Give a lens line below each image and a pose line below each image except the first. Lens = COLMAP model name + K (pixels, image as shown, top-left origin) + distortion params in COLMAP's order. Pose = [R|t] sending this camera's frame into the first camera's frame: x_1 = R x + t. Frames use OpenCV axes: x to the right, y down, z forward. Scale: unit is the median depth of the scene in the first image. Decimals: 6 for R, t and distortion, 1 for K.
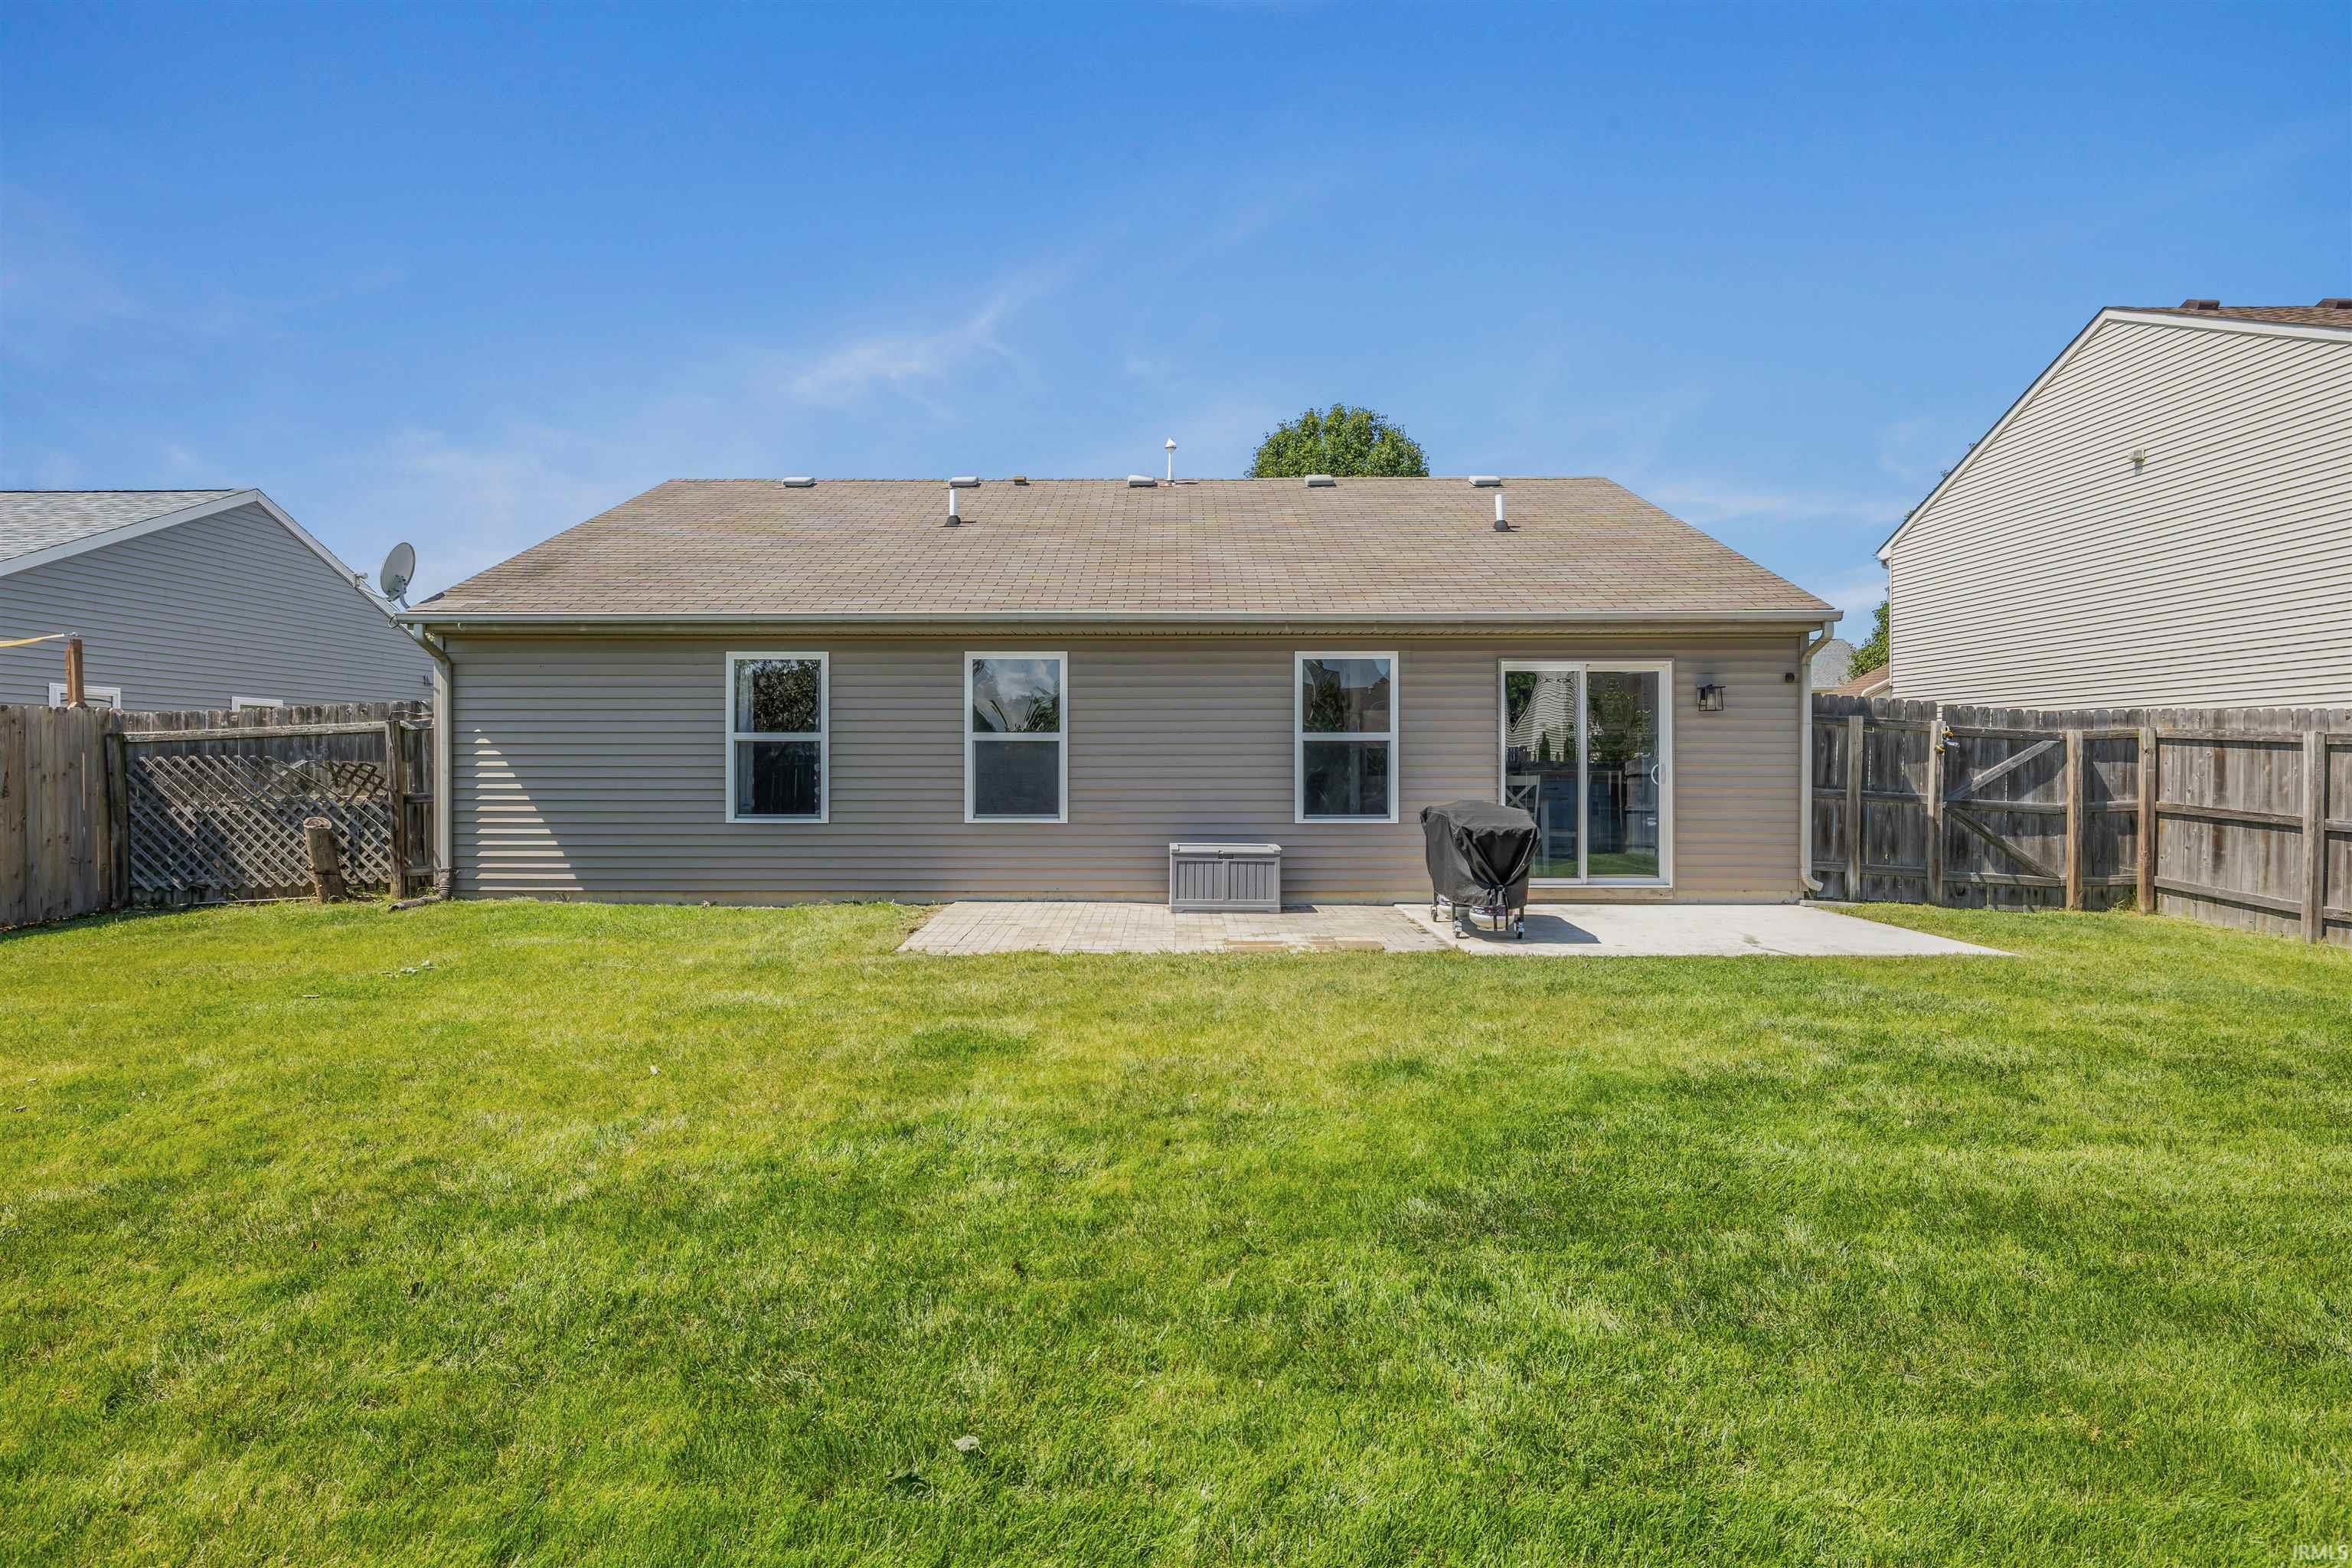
lens RADIAL K [[1298.4, 0, 1162.9], [0, 1298.4, 764.0], [0, 0, 1]] dist [0.000042, -0.000212]
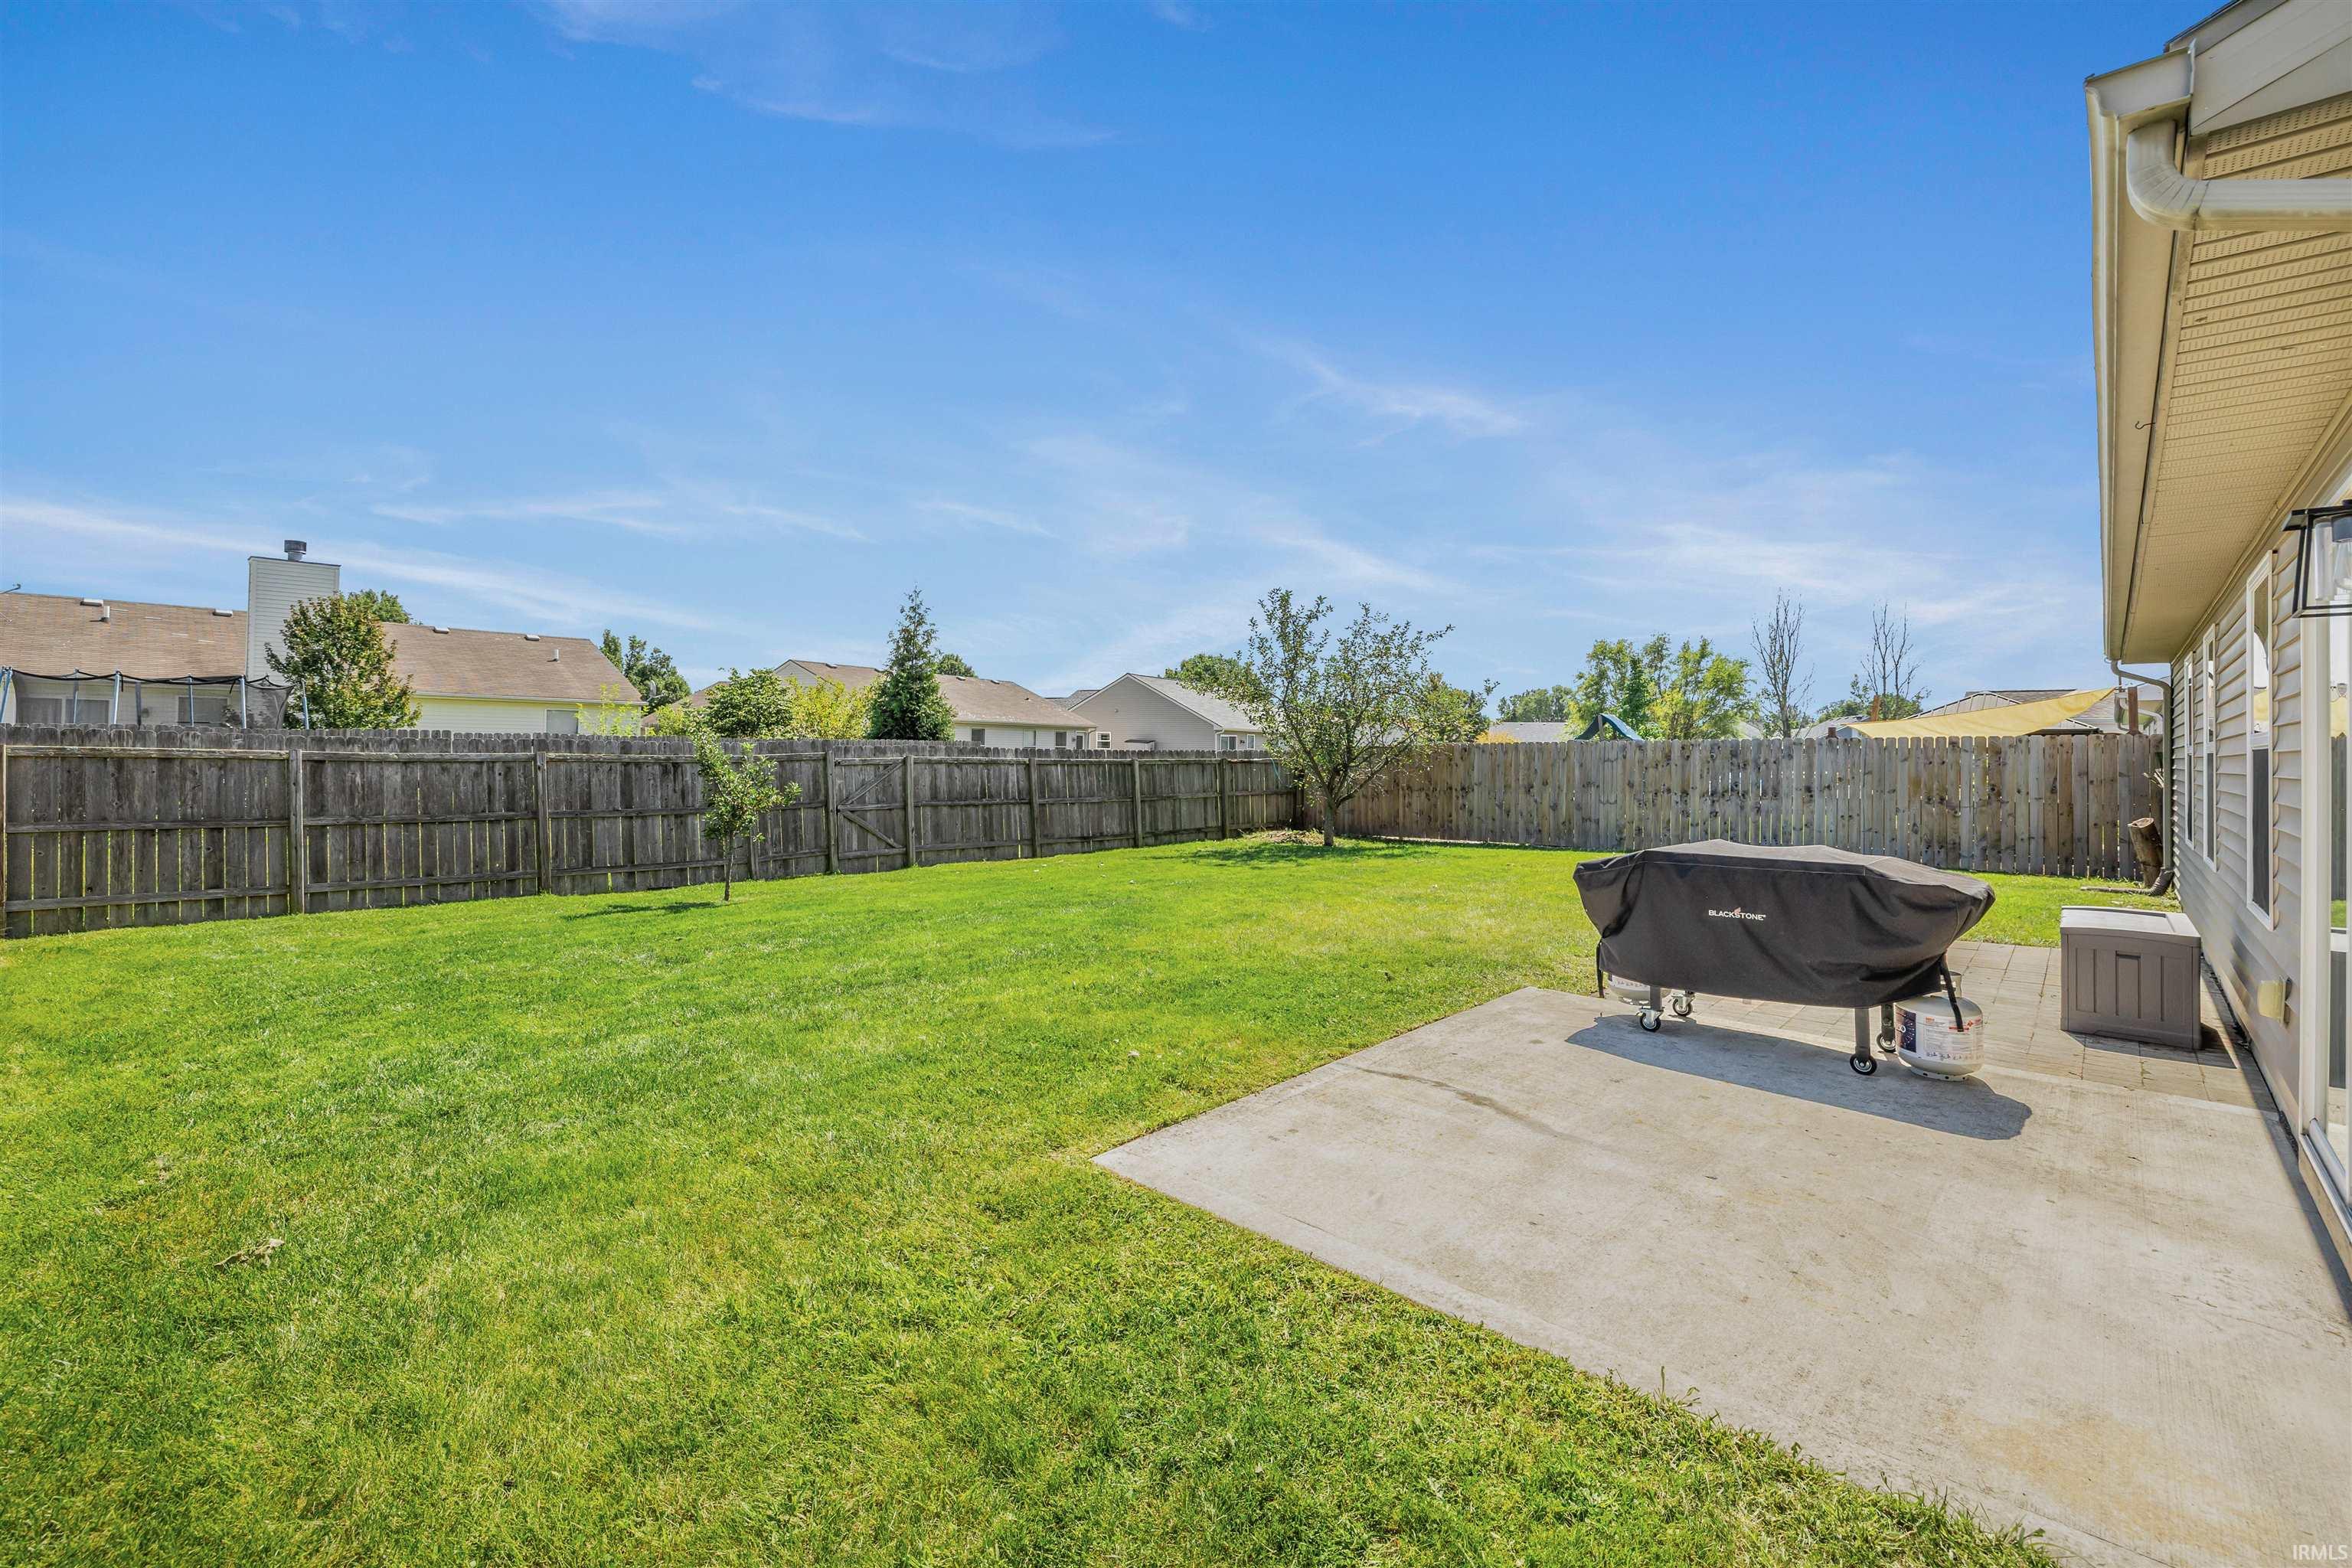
lens RADIAL K [[988.0, 0, 1198.3], [0, 988.0, 726.1], [0, 0, 1]] dist [-0.001654, -0.000263]
pose [[-0.674265, -0.028709, -0.737931, 0.657139], [-0.011982, 0.999538, -0.027938, -0.008799], [0.738392, -0.009996, -0.674298, 0.956465]]
